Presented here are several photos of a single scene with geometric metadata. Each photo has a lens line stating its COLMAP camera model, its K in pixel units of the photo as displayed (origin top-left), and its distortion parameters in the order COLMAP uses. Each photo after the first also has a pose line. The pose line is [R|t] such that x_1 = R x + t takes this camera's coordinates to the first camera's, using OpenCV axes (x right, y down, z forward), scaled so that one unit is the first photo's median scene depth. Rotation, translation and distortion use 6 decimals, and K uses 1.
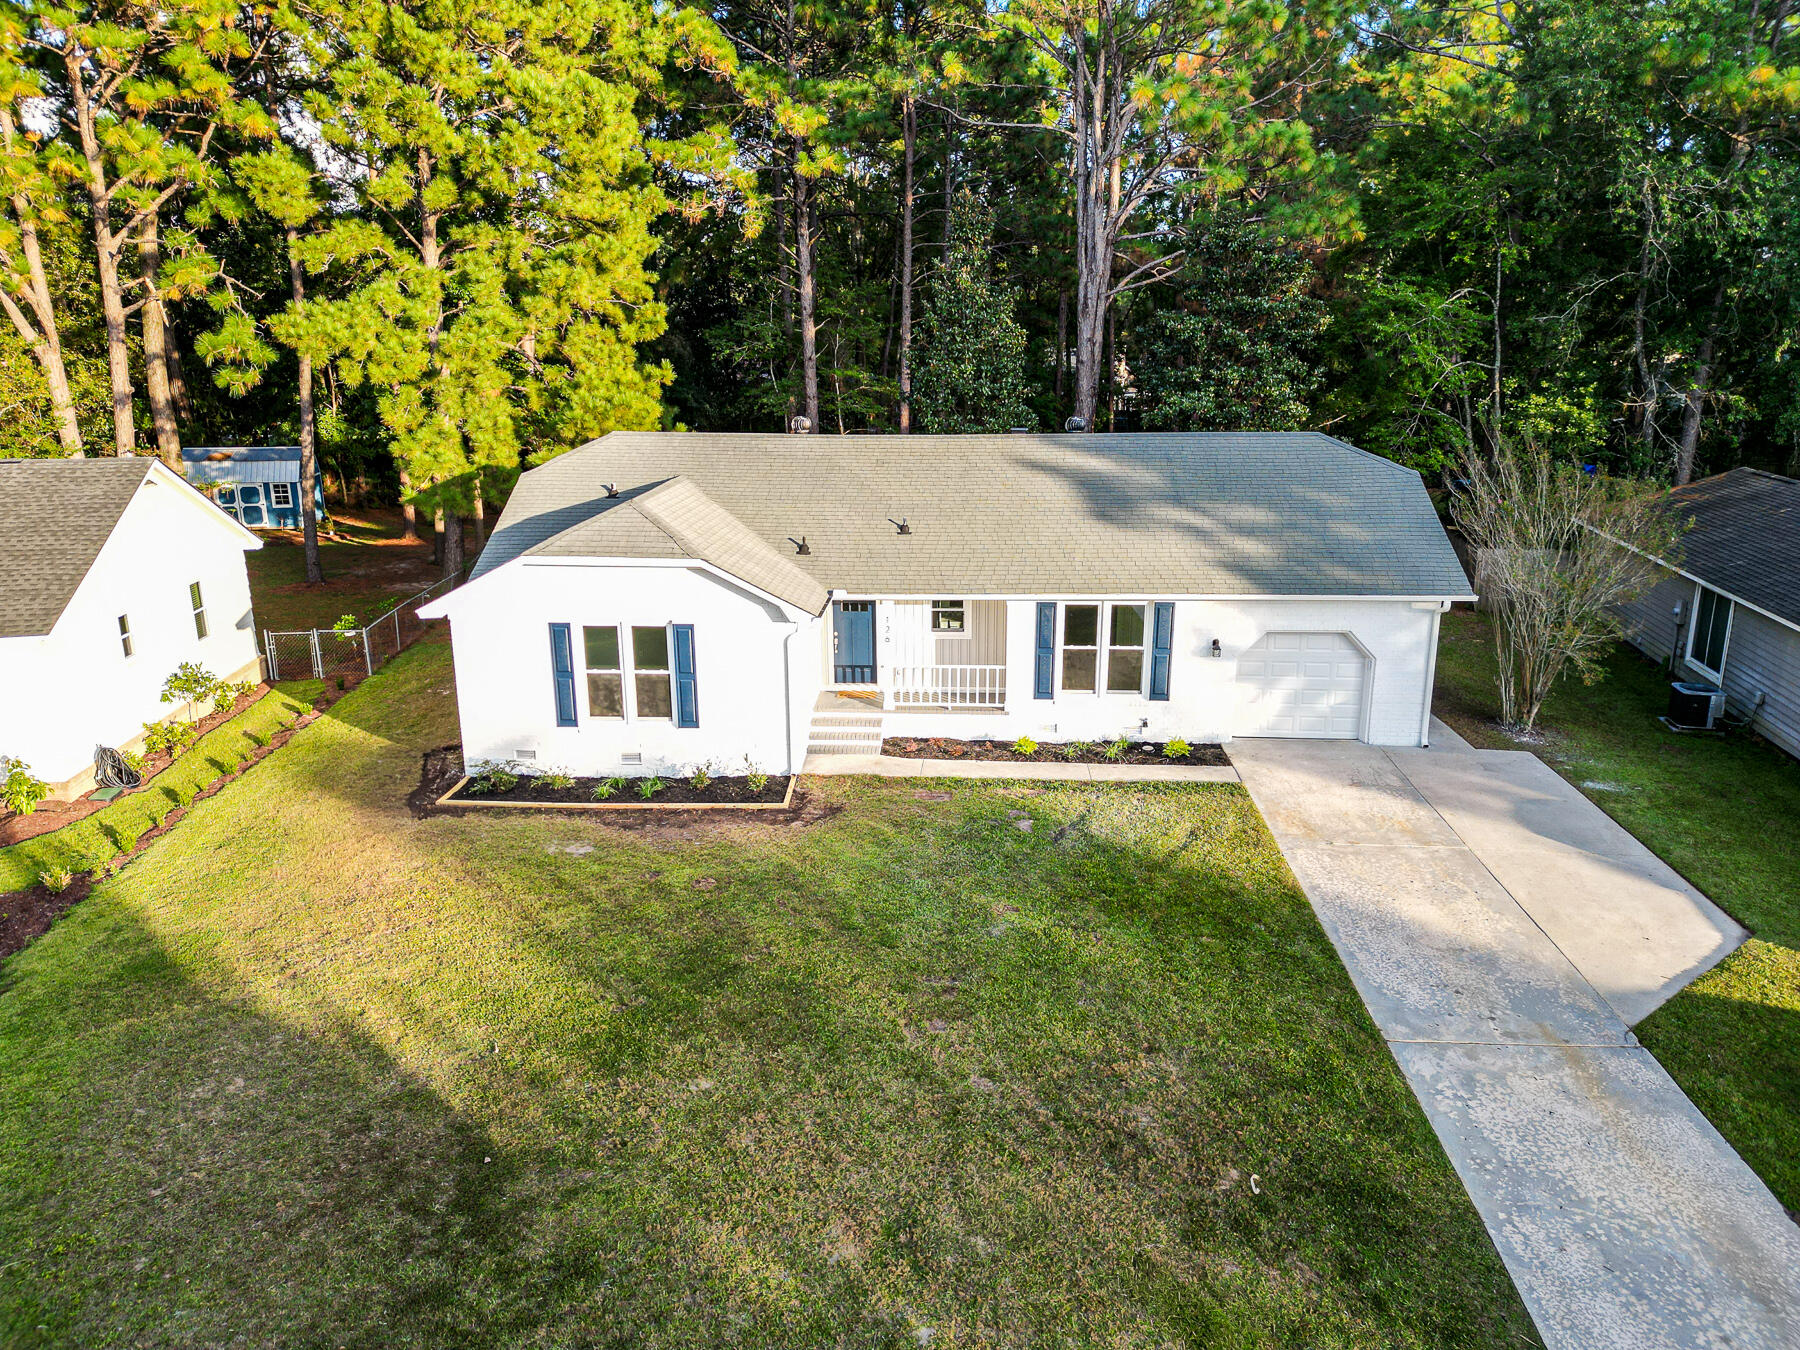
lens RADIAL K [[1290.5, 0, 874.6], [0, 1290.5, 671.1], [0, 0, 1]] dist [0.093339, -0.112282]
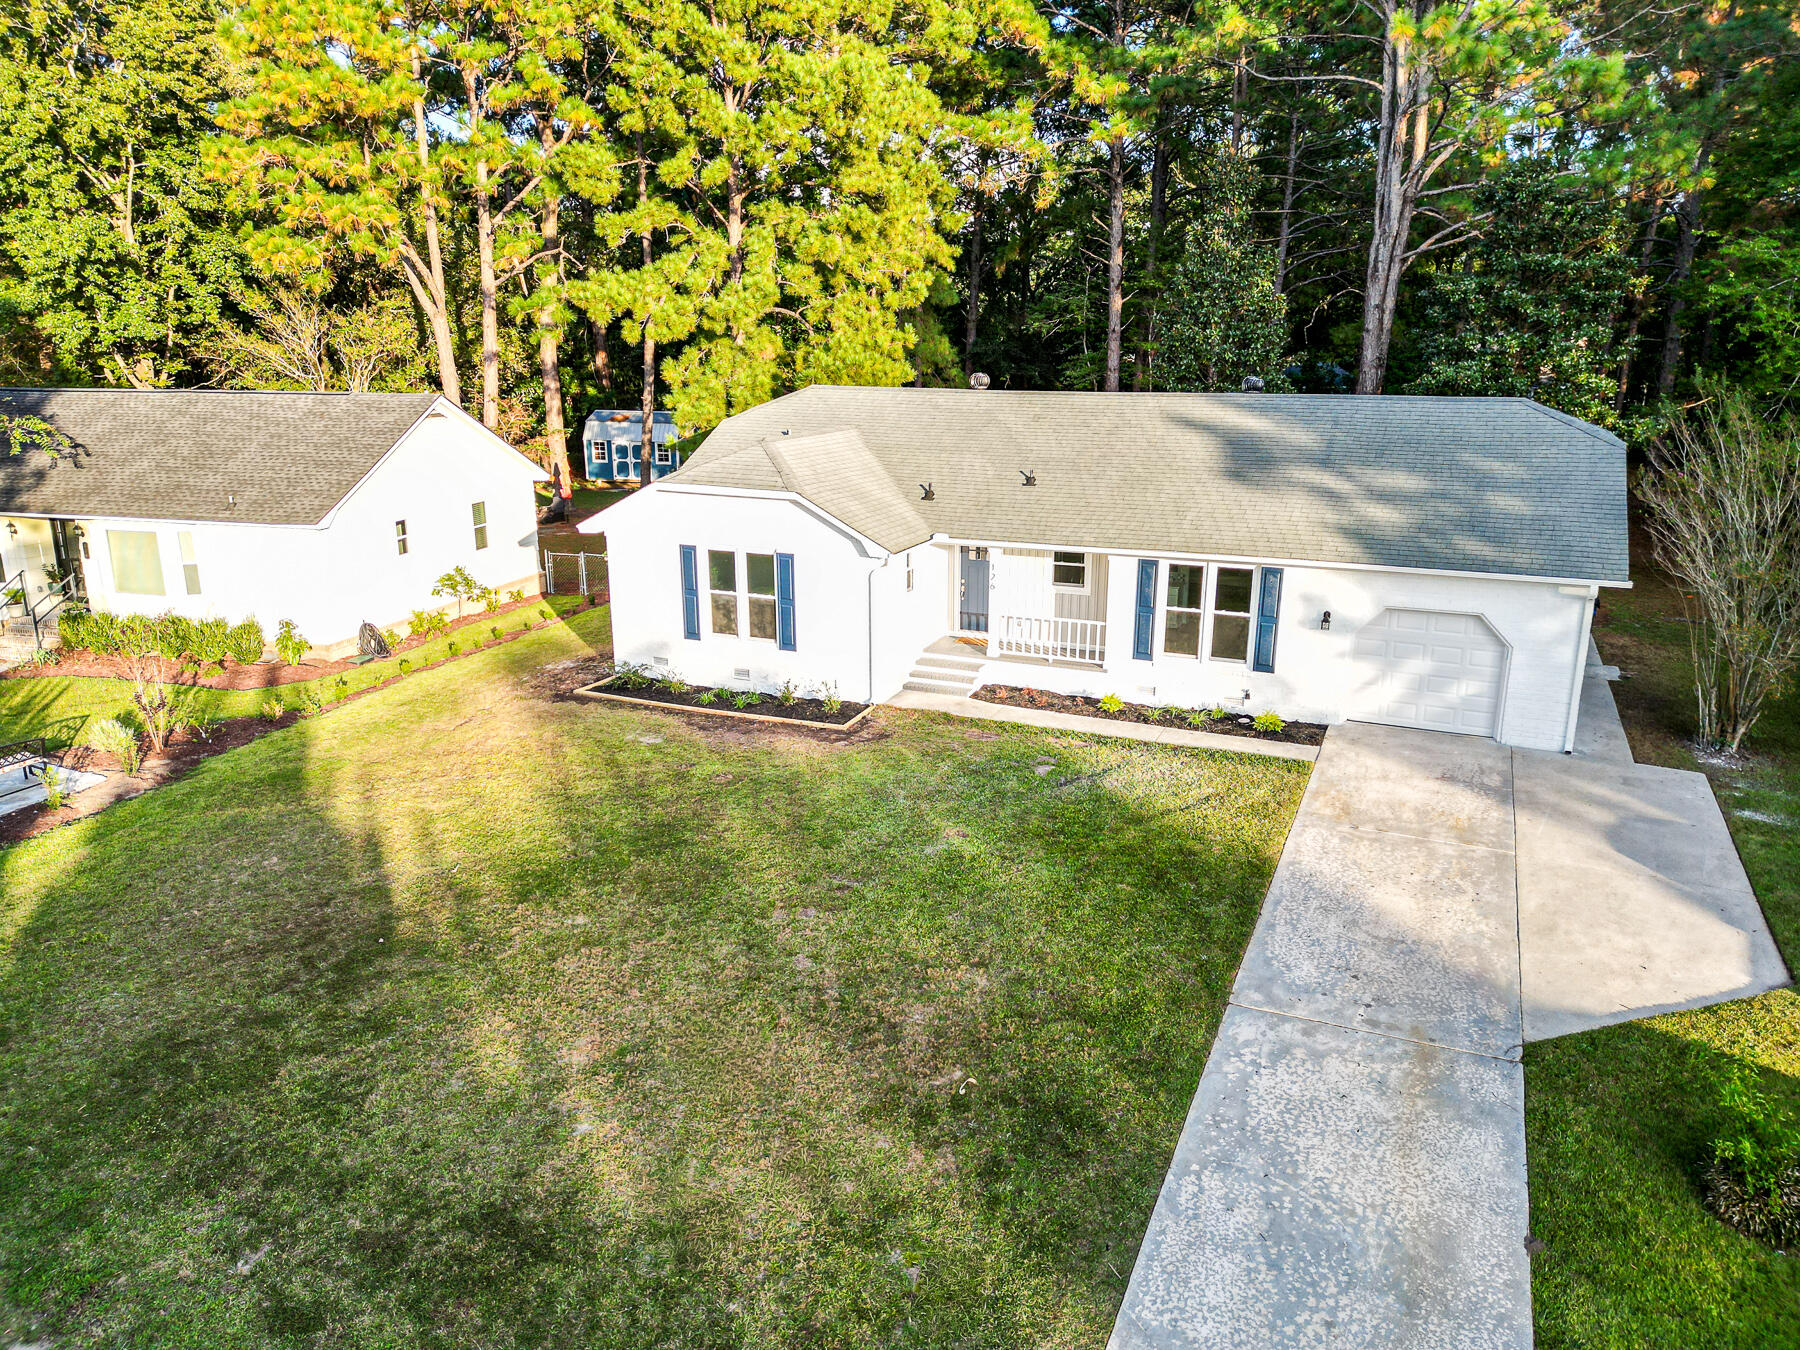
lens RADIAL K [[1290.5, 0, 874.6], [0, 1290.5, 671.1], [0, 0, 1]] dist [0.093339, -0.112282]
pose [[0.931489, 0.098565, -0.350162, 0.292400], [-0.097811, 0.995006, 0.019885, 0.031294], [0.350374, 0.015727, 0.936478, 0.012659]]
